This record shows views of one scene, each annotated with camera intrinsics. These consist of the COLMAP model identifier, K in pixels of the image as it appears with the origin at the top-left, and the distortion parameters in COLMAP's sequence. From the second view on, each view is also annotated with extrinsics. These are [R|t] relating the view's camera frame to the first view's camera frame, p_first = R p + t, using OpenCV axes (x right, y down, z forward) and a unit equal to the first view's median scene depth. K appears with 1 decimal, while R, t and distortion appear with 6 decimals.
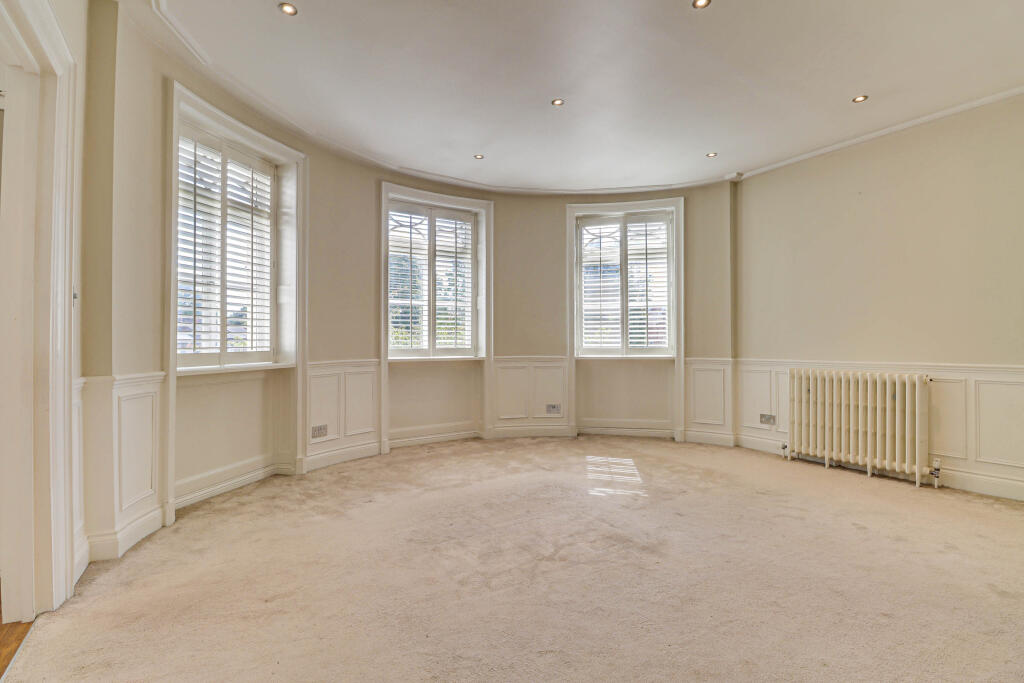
lens RADIAL K [[486.8, 0, 508.1], [0, 486.8, 339.3], [0, 0, 1]] dist [-0.002001, -0.002005]
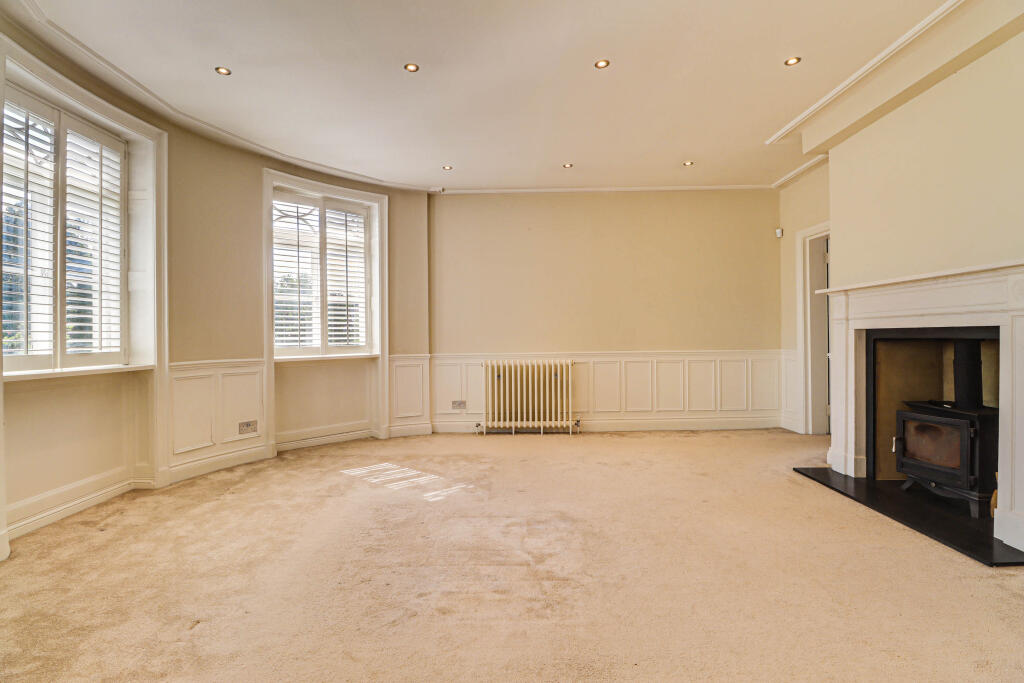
lens RADIAL K [[486.8, 0, 509.4], [0, 486.8, 341.4], [0, 0, 1]] dist [-0.002001, -0.002005]
pose [[0.532709, -0.009893, 0.846241, -0.372261], [0.004491, 0.999951, 0.008862, 0.001428], [-0.846287, -0.000920, 0.532727, 0.256558]]
